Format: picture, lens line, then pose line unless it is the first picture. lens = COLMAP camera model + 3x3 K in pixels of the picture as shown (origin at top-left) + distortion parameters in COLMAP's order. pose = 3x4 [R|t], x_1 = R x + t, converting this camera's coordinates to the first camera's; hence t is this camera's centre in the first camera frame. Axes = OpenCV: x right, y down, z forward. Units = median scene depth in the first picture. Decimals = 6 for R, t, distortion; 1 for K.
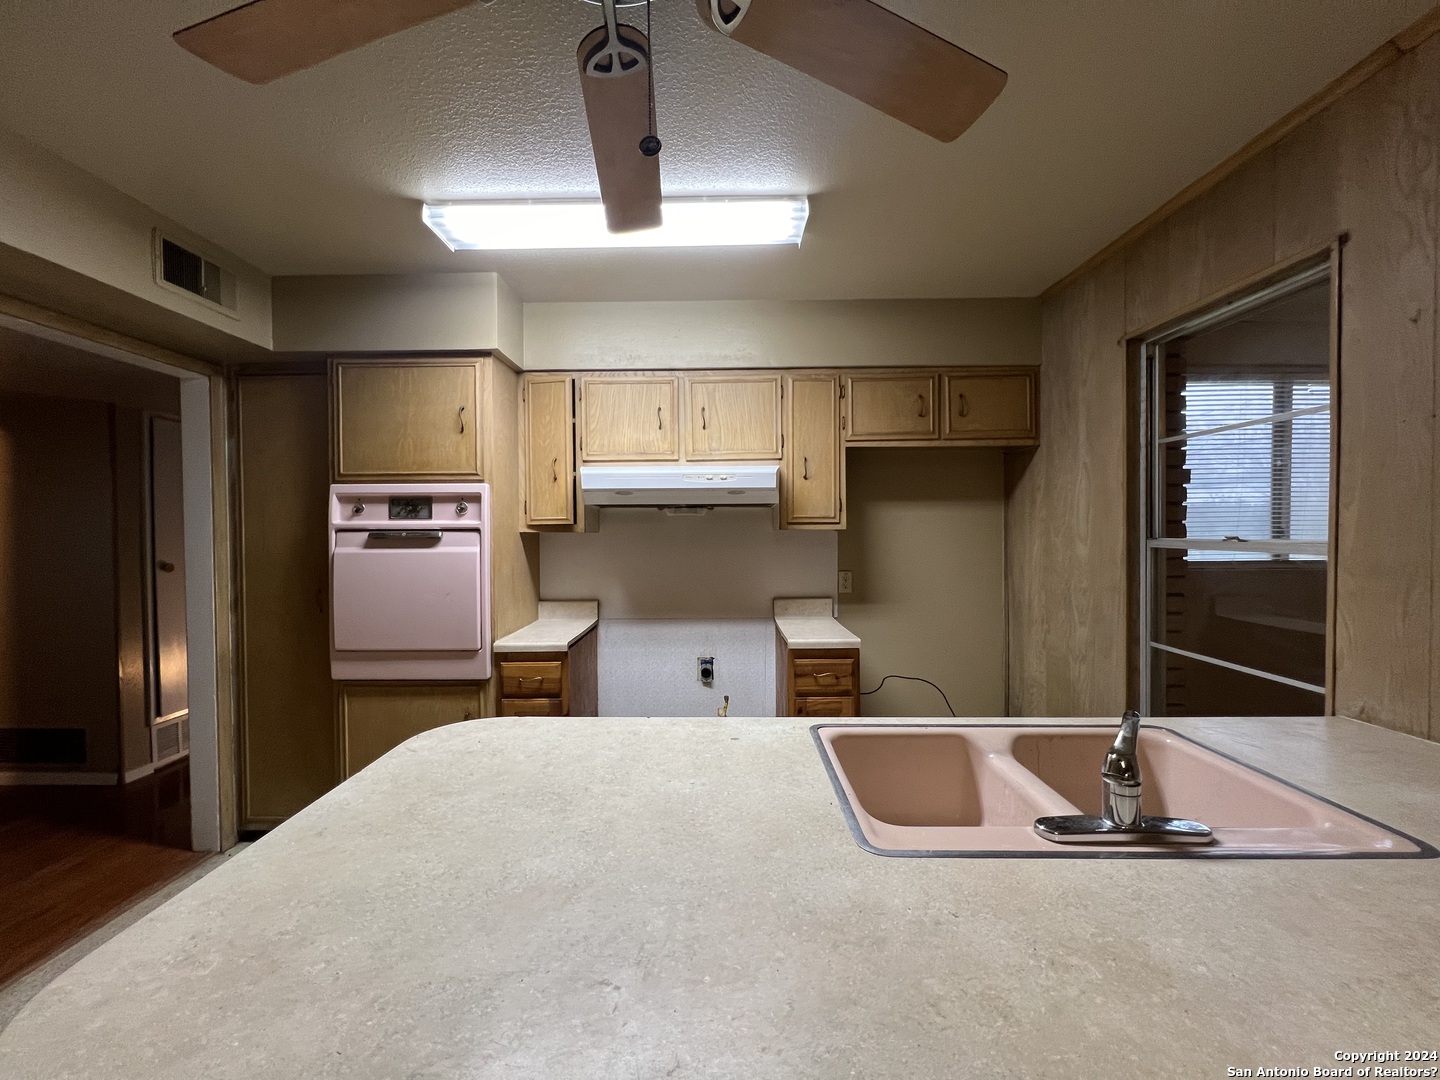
lens RADIAL K [[577.0, 0, 718.0], [0, 577.0, 538.1], [0, 0, 1]] dist [-0.004744, 0.000811]
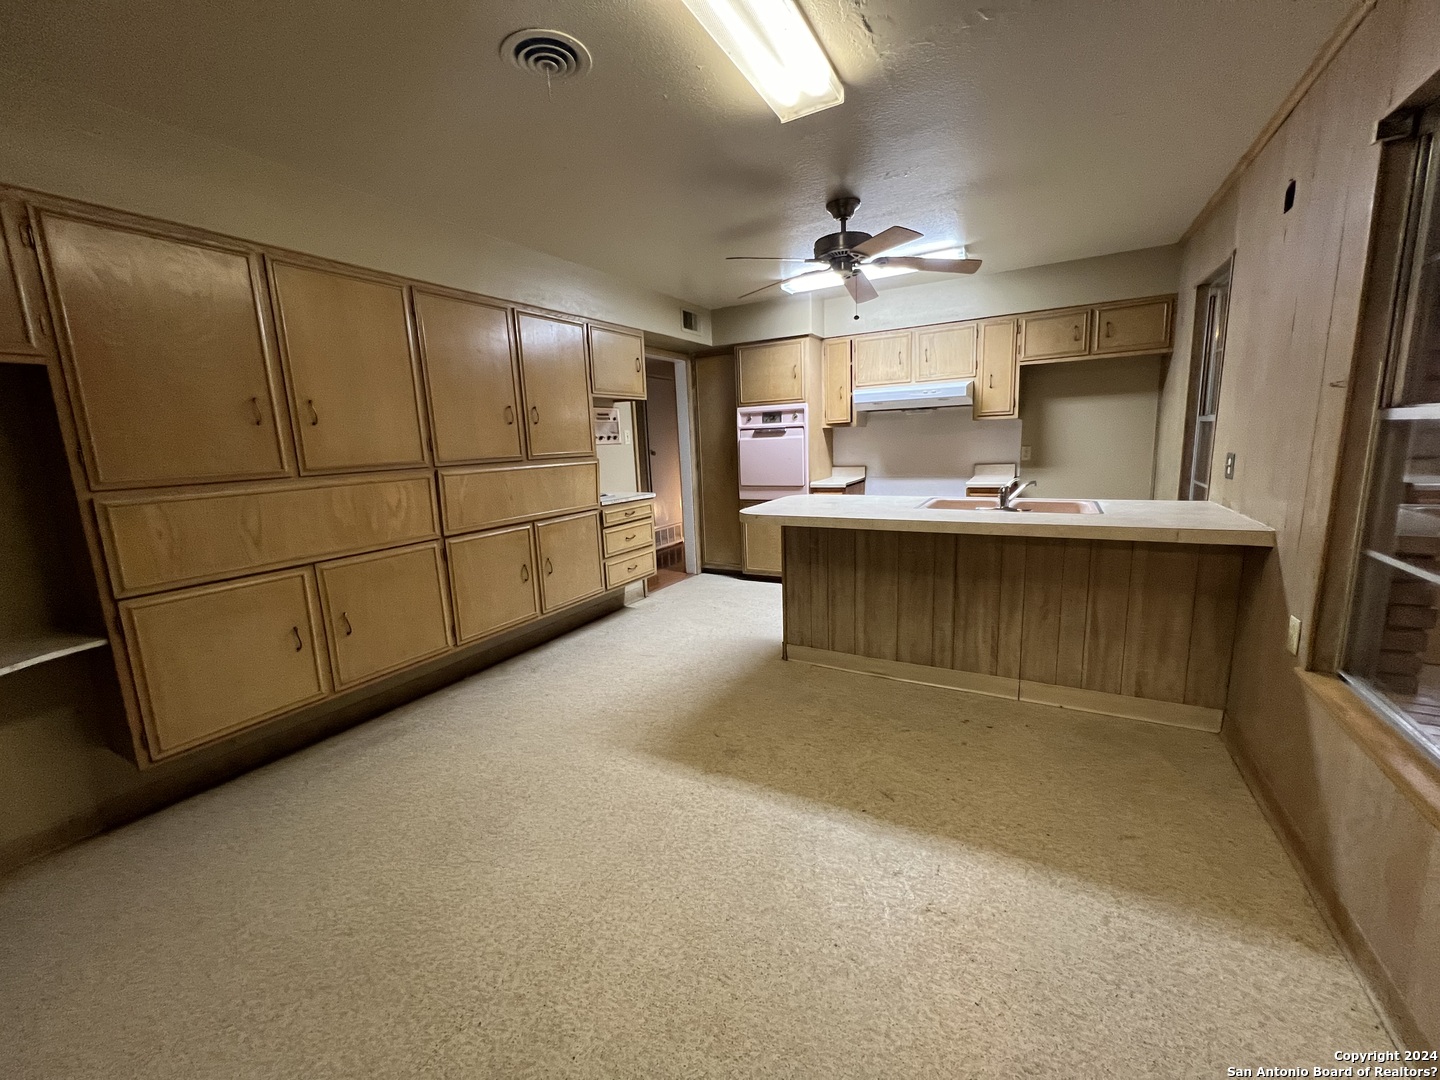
lens RADIAL K [[577.0, 0, 718.0], [0, 577.0, 538.1], [0, 0, 1]] dist [-0.004744, 0.000811]
pose [[0.872720, 0.054757, -0.485140, 0.315493], [0.027719, 0.986530, 0.161212, 0.035009], [0.487433, -0.154140, 0.859447, -0.909891]]
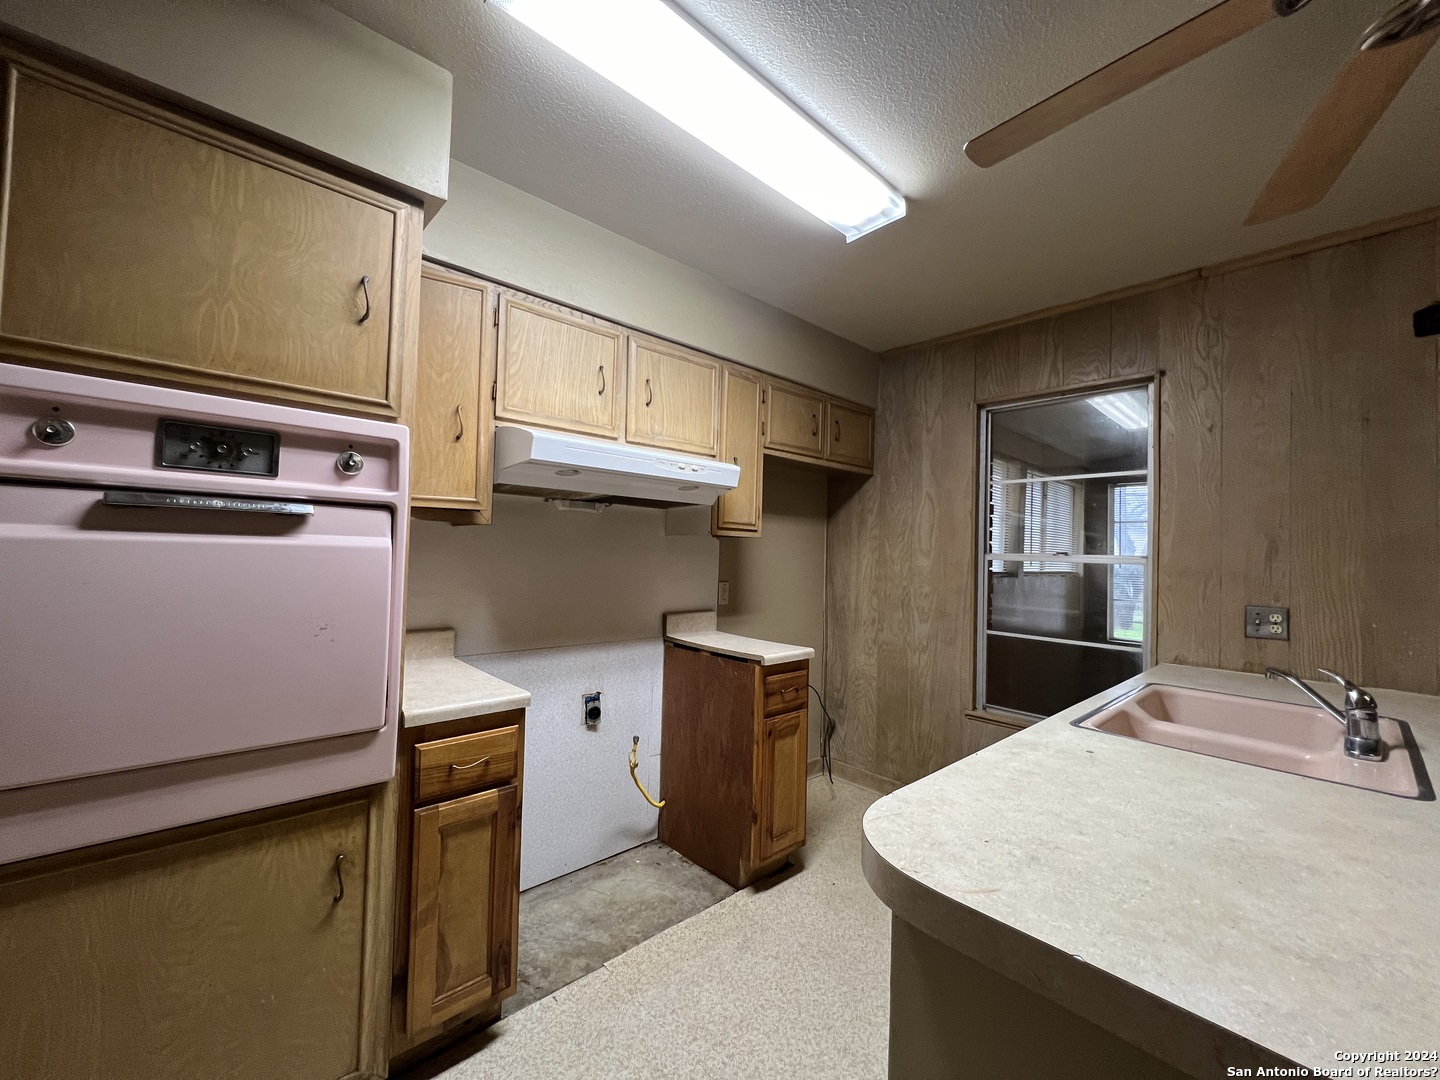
lens RADIAL K [[577.0, 0, 718.0], [0, 577.0, 538.1], [0, 0, 1]] dist [-0.004744, 0.000811]
pose [[0.731765, 0.044667, 0.680091, -0.533262], [-0.022524, 0.998890, -0.041369, 0.029441], [-0.681184, 0.014954, 0.731959, 0.369642]]
